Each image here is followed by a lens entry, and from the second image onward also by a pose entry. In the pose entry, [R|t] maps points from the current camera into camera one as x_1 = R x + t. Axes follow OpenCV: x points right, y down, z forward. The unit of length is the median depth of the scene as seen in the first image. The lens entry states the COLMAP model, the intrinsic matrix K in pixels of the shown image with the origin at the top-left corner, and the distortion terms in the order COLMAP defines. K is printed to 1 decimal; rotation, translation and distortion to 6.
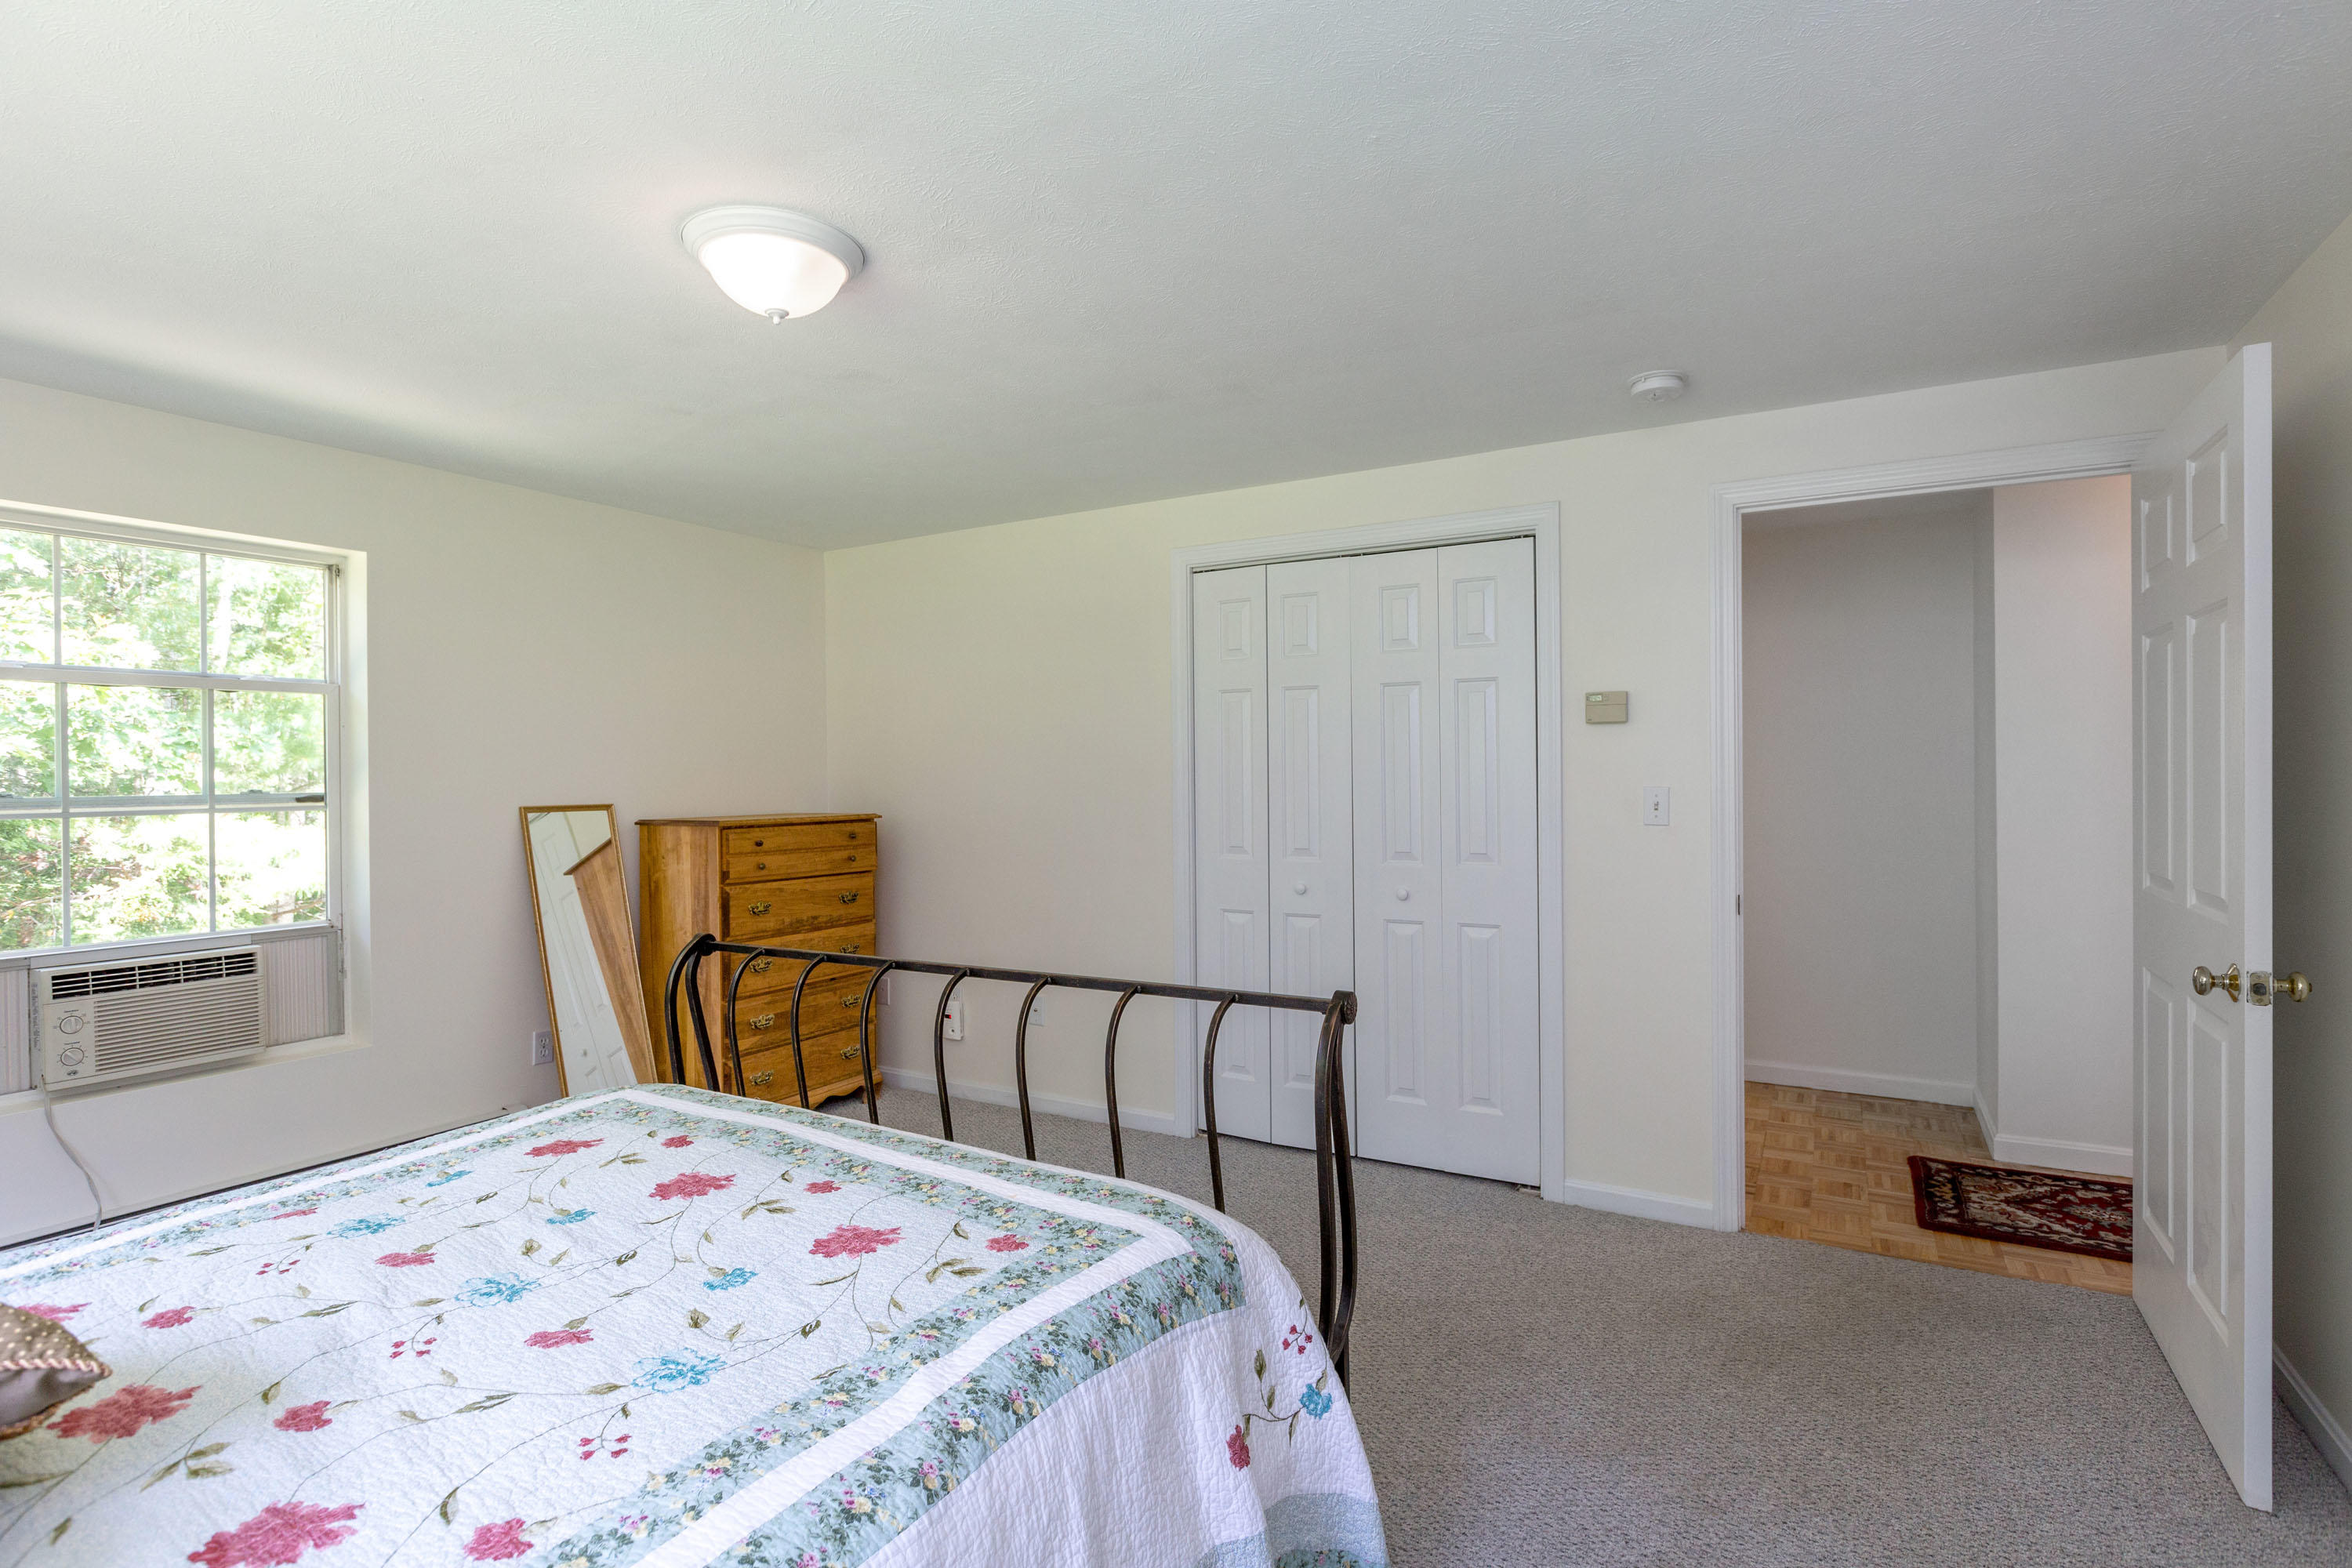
lens RADIAL K [[1182.8, 0, 1173.8], [0, 1182.8, 789.7], [0, 0, 1]] dist [-0.001533, -0.000388]
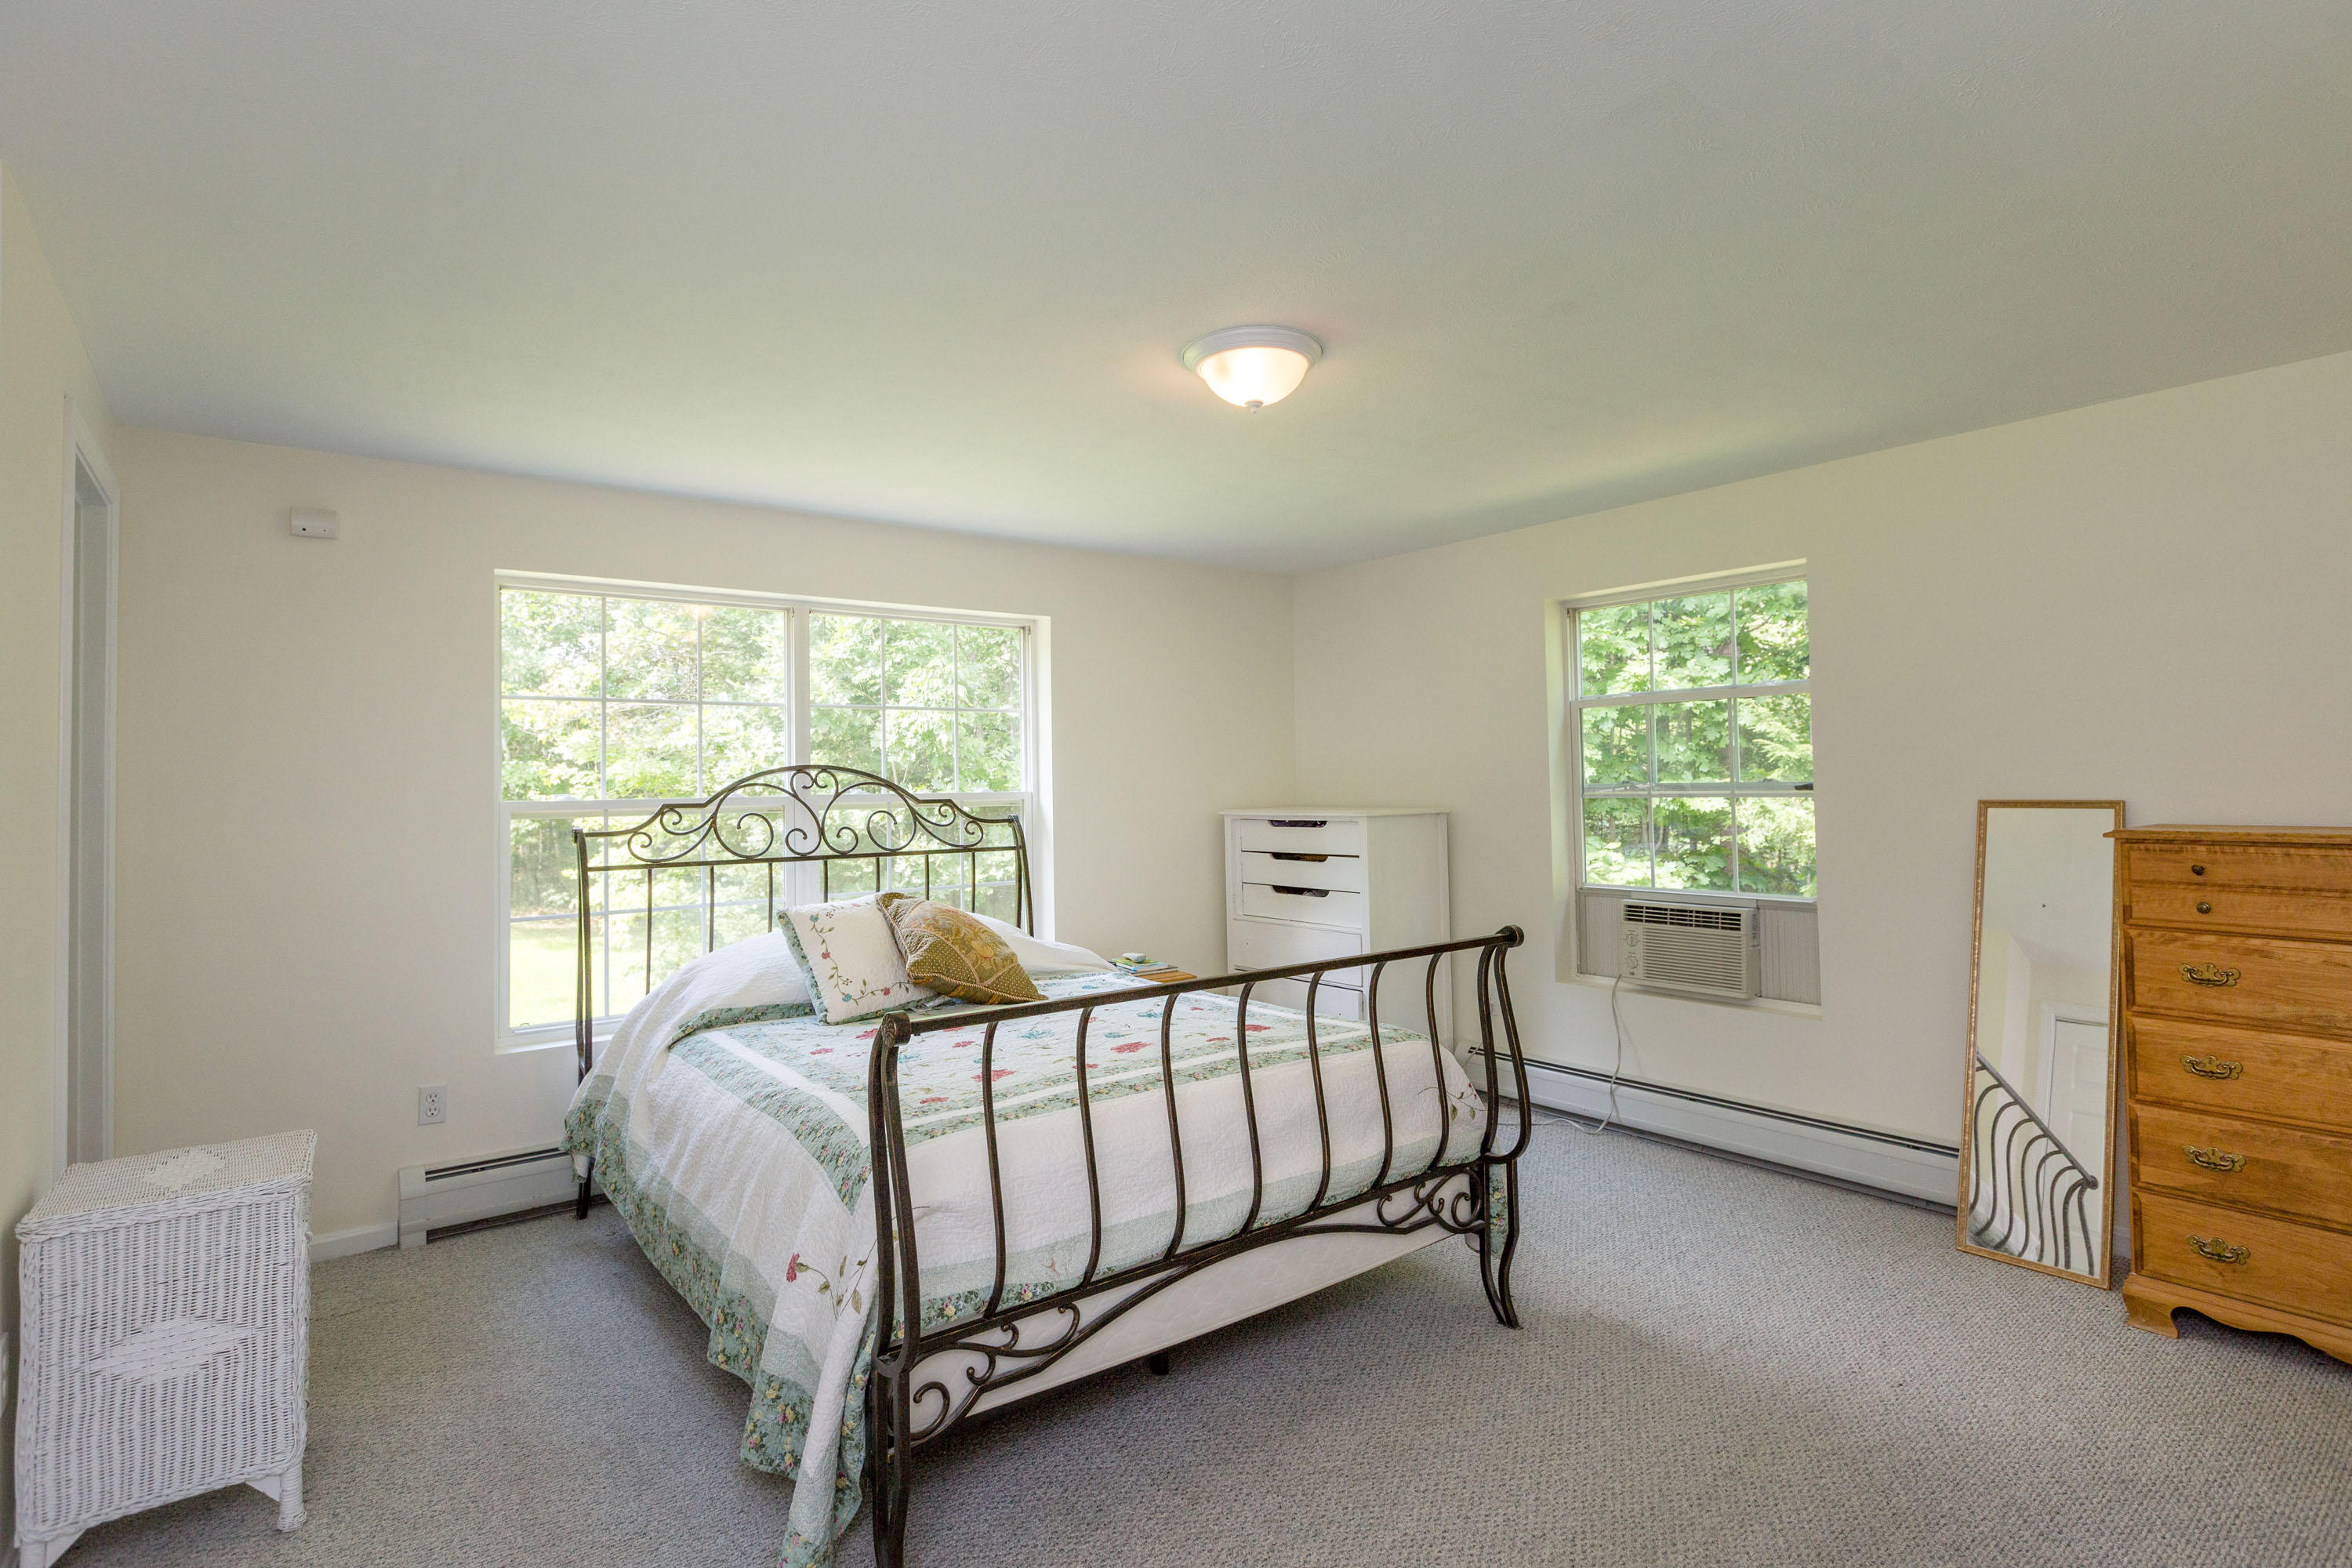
lens RADIAL K [[1182.8, 0, 1173.8], [0, 1182.8, 789.7], [0, 0, 1]] dist [-0.001533, -0.000388]
pose [[-0.391840, 0.026140, -0.919662, 0.592250], [0.011402, 0.999657, 0.023556, -0.025524], [0.919963, -0.001256, -0.392004, 1.007932]]
